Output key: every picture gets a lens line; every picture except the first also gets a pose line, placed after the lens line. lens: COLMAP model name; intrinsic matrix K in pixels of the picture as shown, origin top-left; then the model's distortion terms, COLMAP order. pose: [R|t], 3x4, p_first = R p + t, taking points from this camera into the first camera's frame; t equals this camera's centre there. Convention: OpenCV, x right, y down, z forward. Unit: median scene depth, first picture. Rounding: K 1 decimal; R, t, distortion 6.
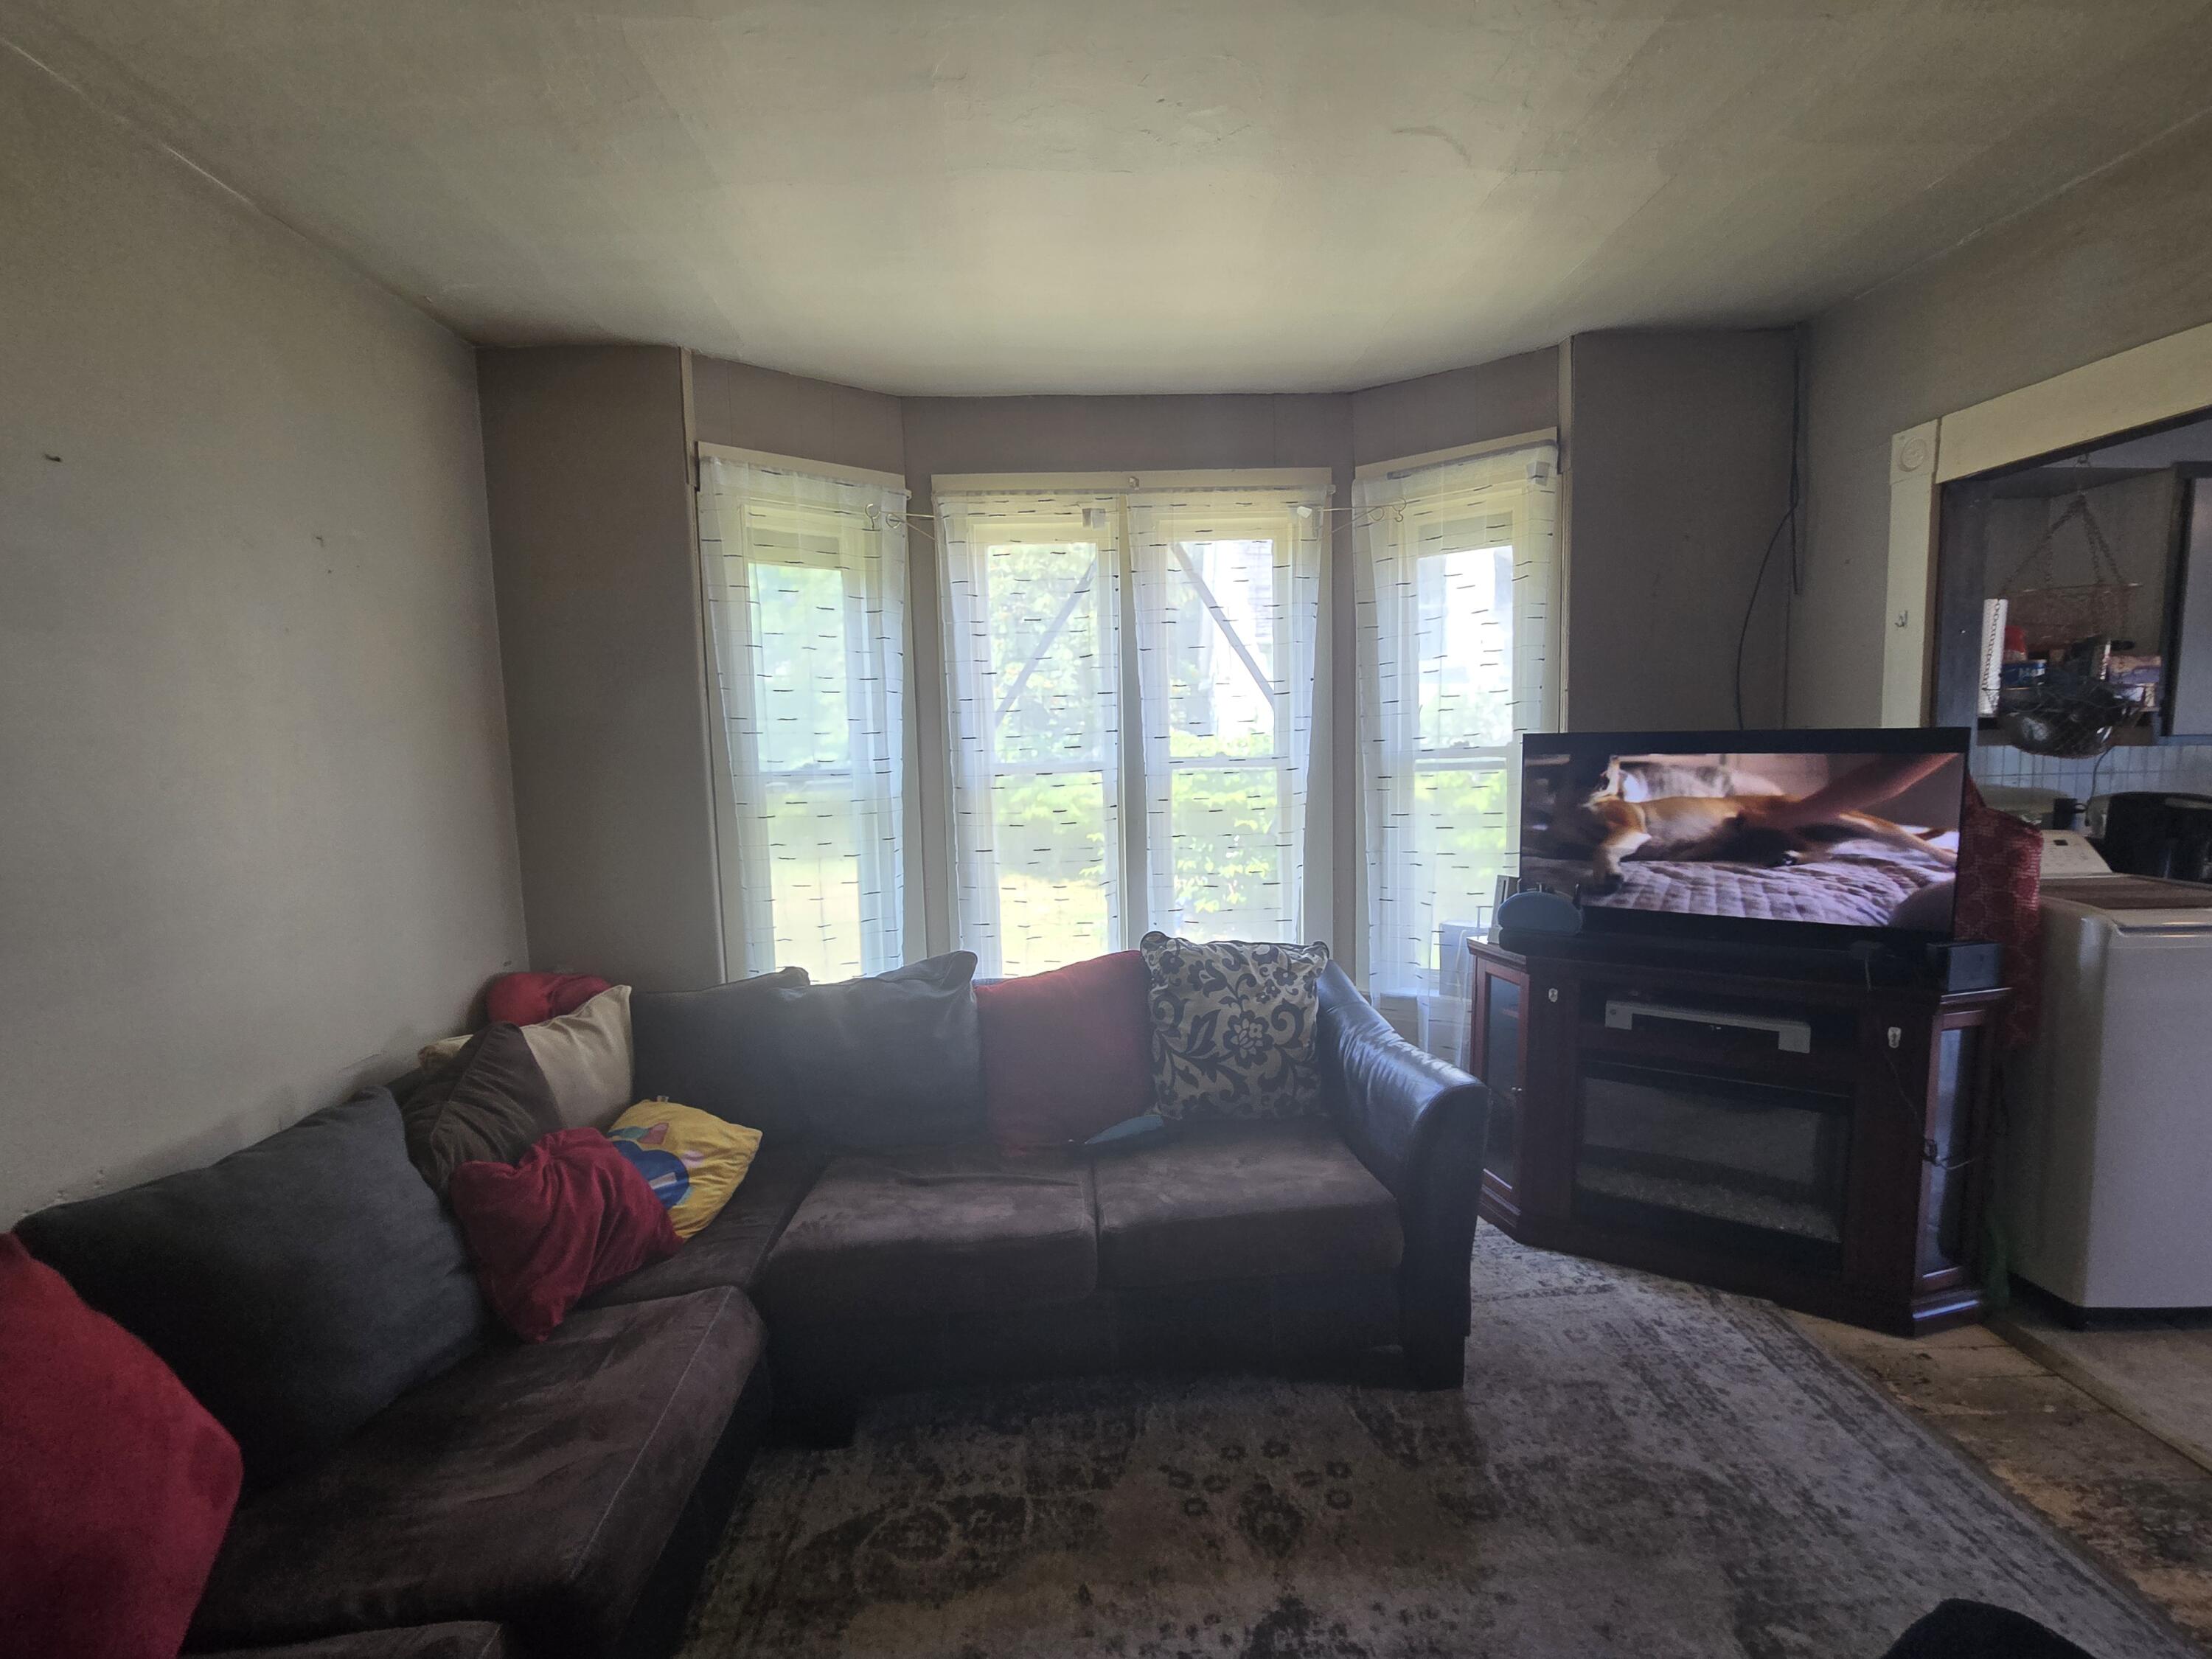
lens RADIAL K [[914.7, 0, 1116.0], [0, 914.7, 823.6], [0, 0, 1]] dist [0.004580, 0.000338]
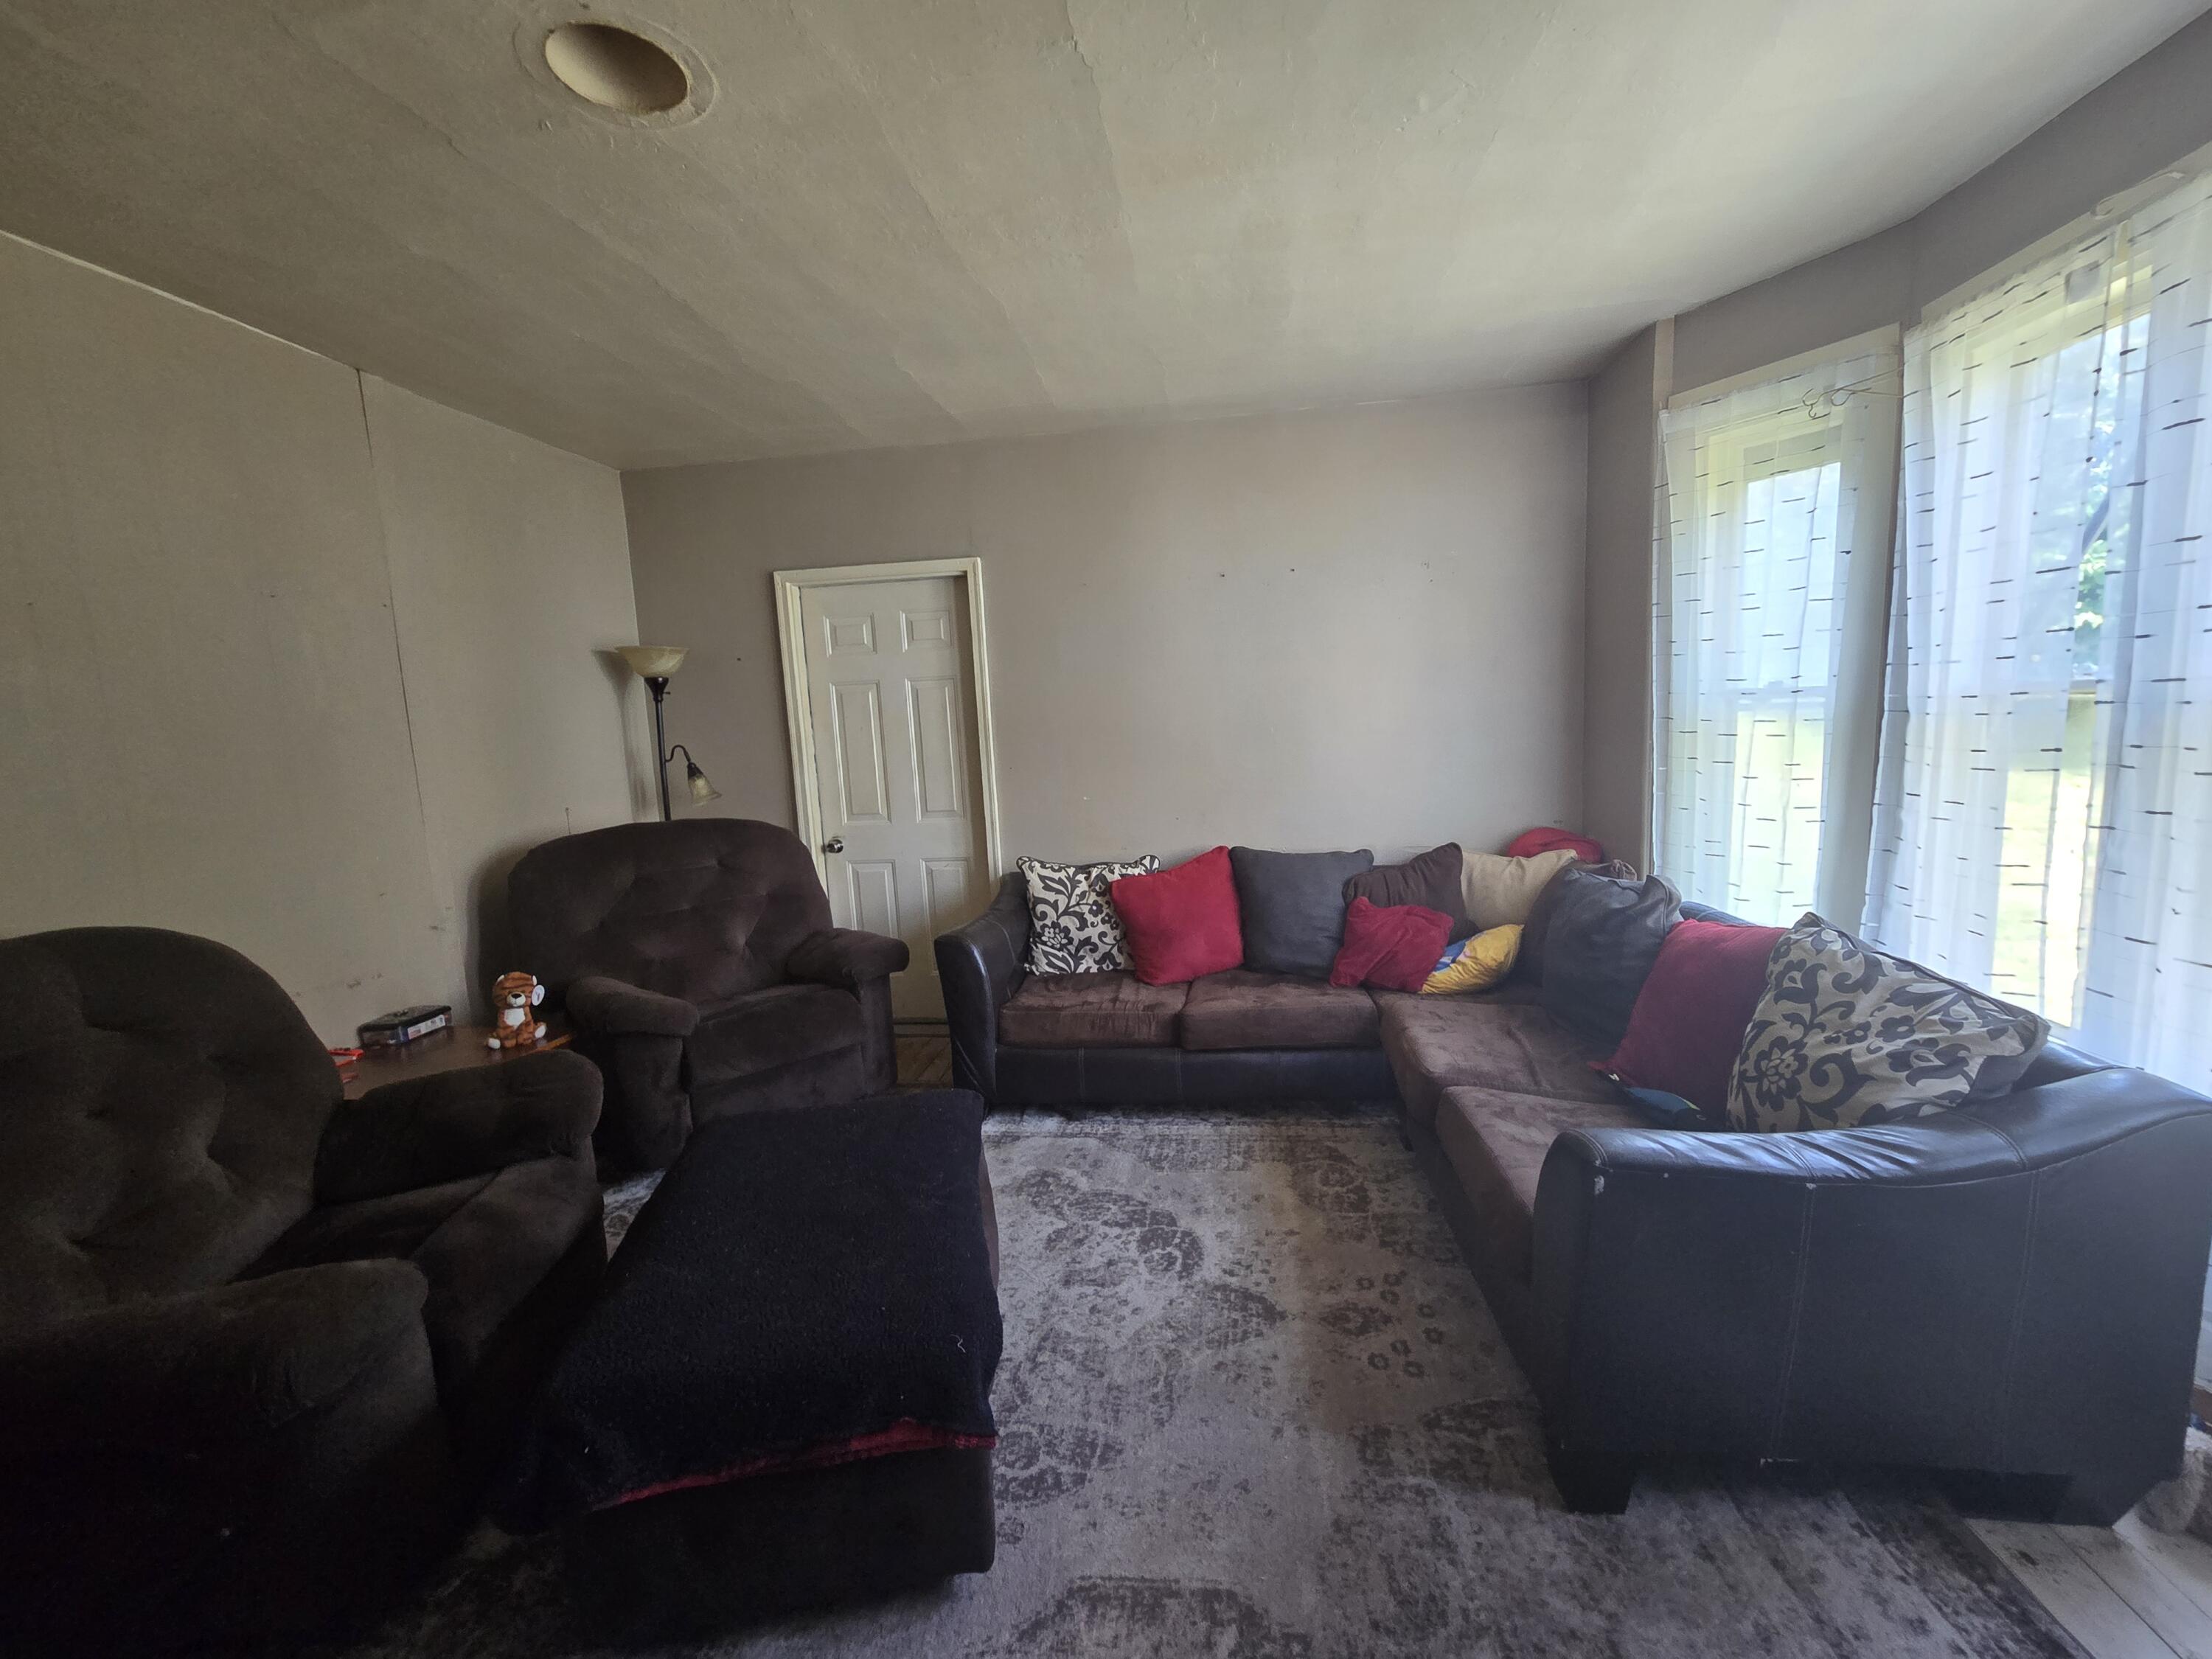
lens RADIAL K [[914.7, 0, 1110.1], [0, 914.7, 823.5], [0, 0, 1]] dist [0.004580, 0.000338]
pose [[-0.181747, 0.155377, -0.970992, 0.906468], [-0.045514, 0.985050, 0.166146, -0.055806], [0.982291, 0.074390, -0.171958, 0.581151]]
